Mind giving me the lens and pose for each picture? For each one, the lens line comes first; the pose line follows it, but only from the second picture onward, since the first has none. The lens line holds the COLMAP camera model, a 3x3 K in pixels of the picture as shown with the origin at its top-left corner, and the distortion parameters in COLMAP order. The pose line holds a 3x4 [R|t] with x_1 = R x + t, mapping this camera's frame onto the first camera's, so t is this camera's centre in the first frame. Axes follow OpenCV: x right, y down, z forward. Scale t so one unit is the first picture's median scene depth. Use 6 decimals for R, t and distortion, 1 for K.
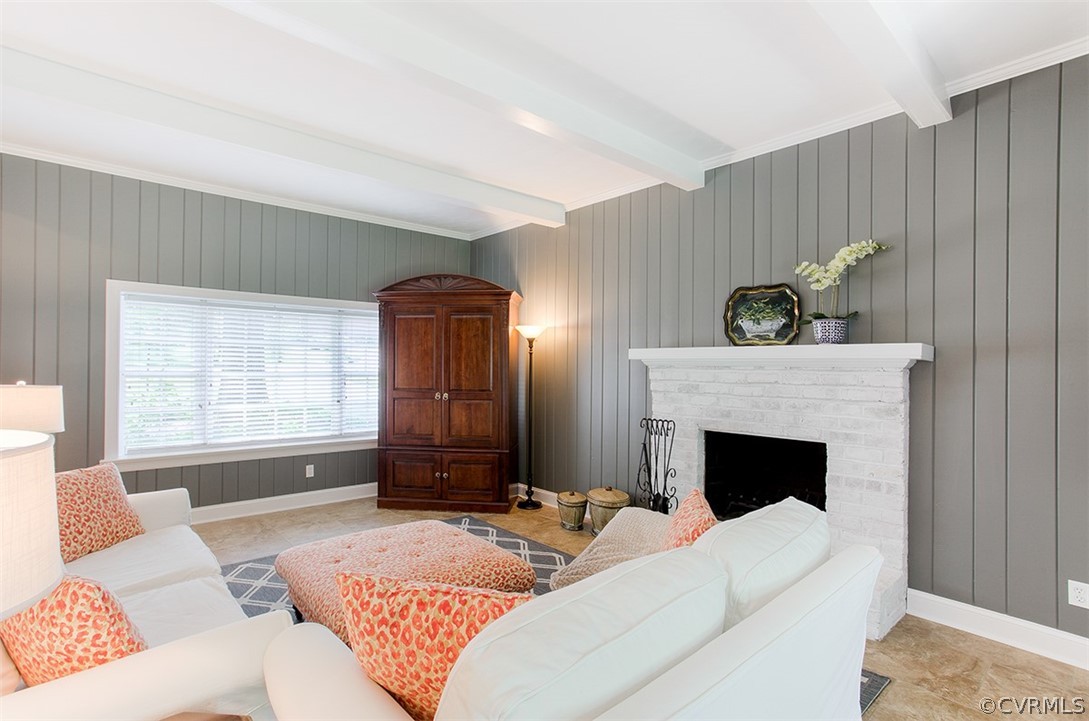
lens RADIAL K [[527.8, 0, 538.1], [0, 527.8, 362.2], [0, 0, 1]] dist [-0.044791, 0.024059]
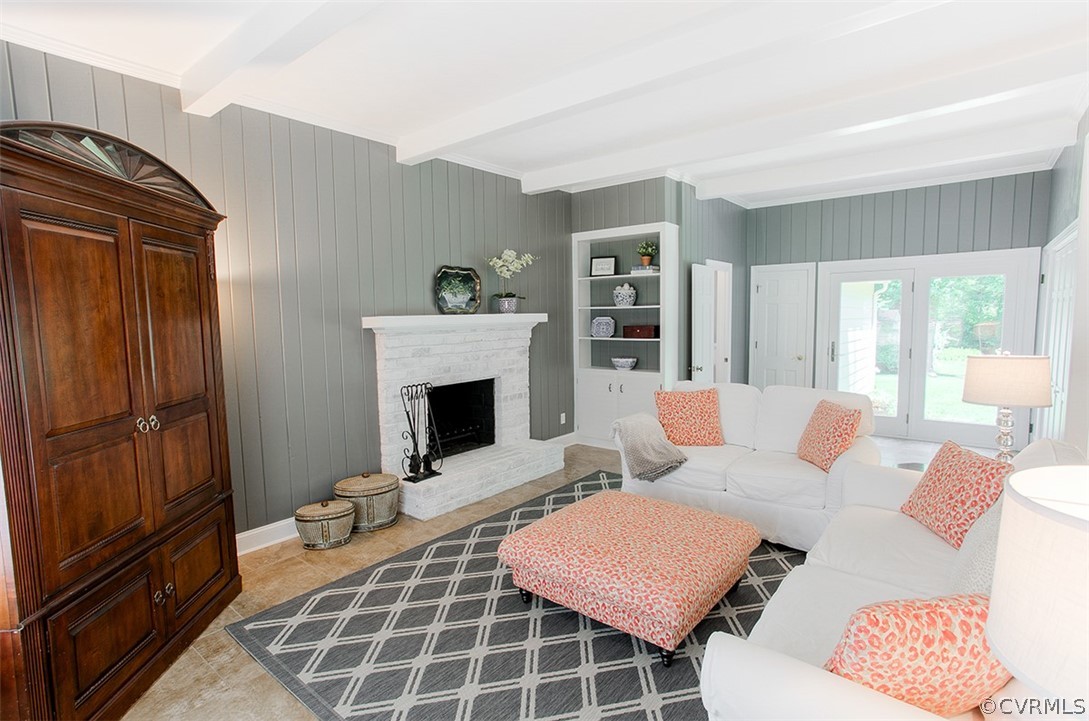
lens RADIAL K [[527.8, 0, 538.1], [0, 527.8, 362.2], [0, 0, 1]] dist [-0.044791, 0.024059]
pose [[-0.150832, -0.093752, 0.984104, -0.846491], [0.014040, 0.995189, 0.096960, -0.033313], [-0.988460, 0.028442, -0.148790, 0.939251]]
